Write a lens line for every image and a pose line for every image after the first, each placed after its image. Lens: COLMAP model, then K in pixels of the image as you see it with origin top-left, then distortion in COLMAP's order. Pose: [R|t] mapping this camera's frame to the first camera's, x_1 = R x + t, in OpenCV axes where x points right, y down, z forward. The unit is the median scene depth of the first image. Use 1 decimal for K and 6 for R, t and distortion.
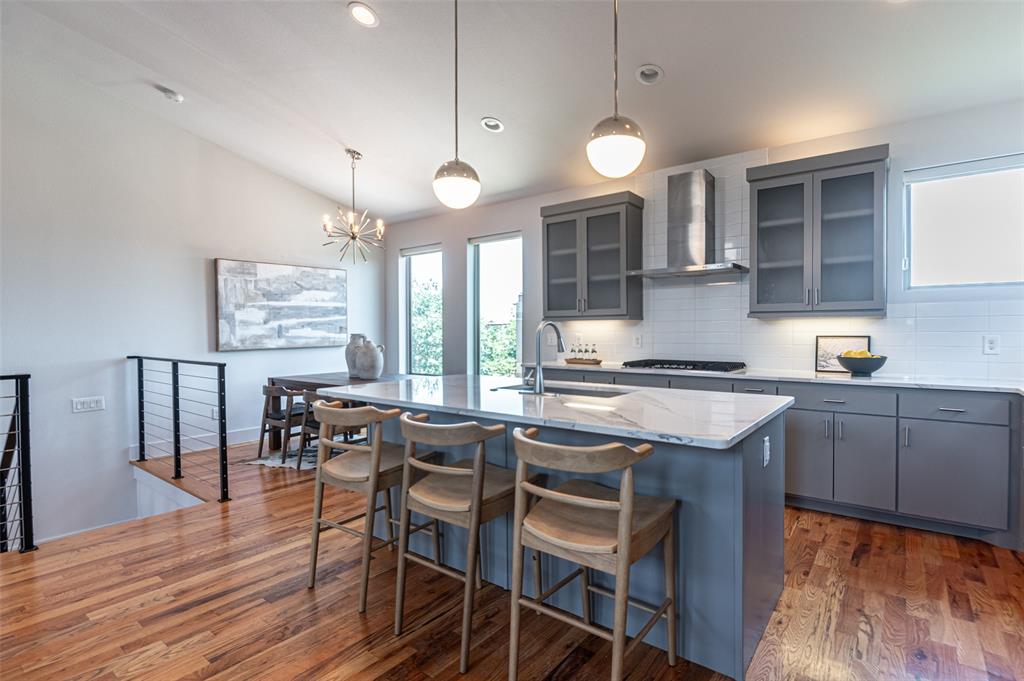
lens RADIAL K [[481.6, 0, 576.3], [0, 481.6, 338.2], [0, 0, 1]] dist [-0.024164, -0.001042]
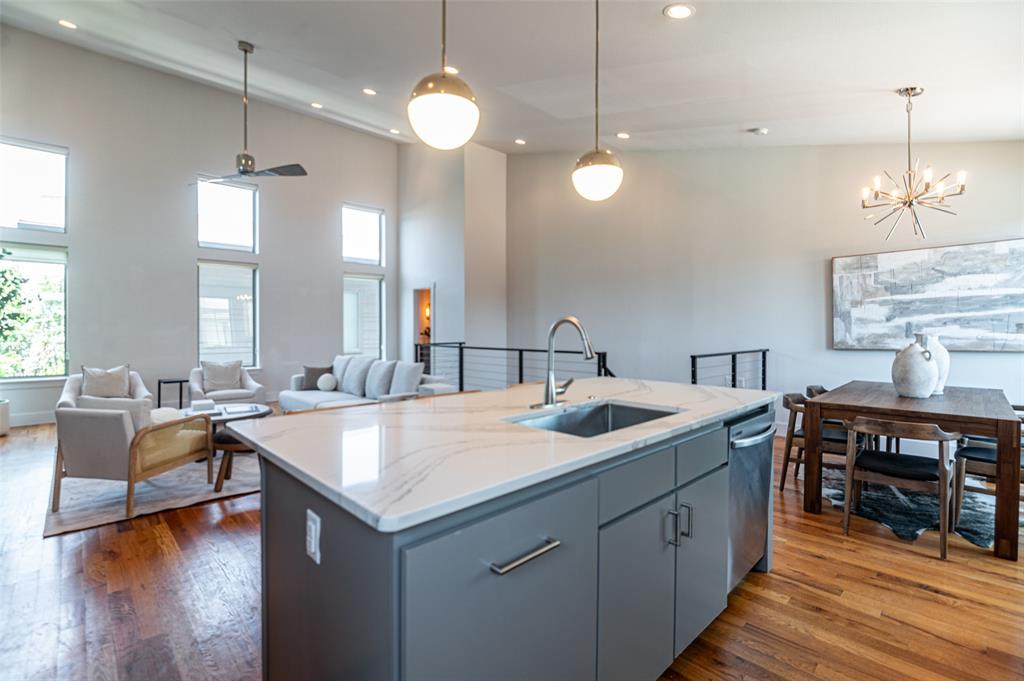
lens RADIAL K [[469.3, 0, 511.1], [0, 469.3, 334.4], [0, 0, 1]] dist [-0.001192, -0.008746]
pose [[-0.208528, 0.016072, -0.977884, 0.348111], [-0.013180, 0.999728, 0.019242, -0.013383], [0.977928, 0.016901, -0.208259, 0.510251]]
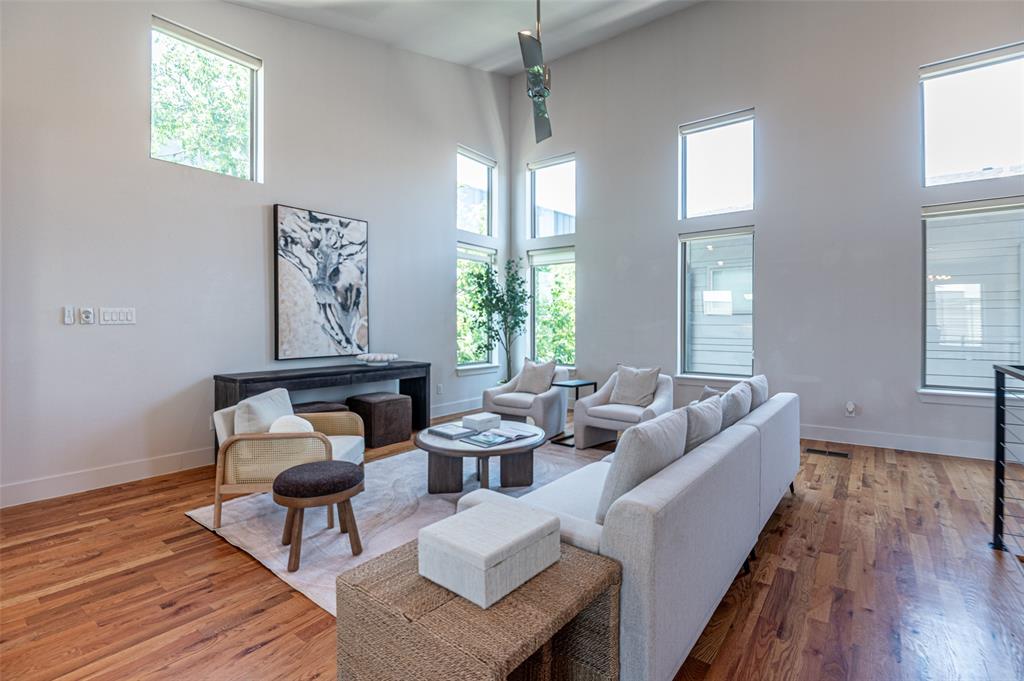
lens RADIAL K [[469.3, 0, 522.7], [0, 469.3, 328.3], [0, 0, 1]] dist [-0.001192, -0.008746]
pose [[-0.998248, 0.005501, 0.058920, -0.499695], [0.006682, 0.999780, 0.019867, -0.000346], [-0.058797, 0.020226, -0.998065, 0.435501]]
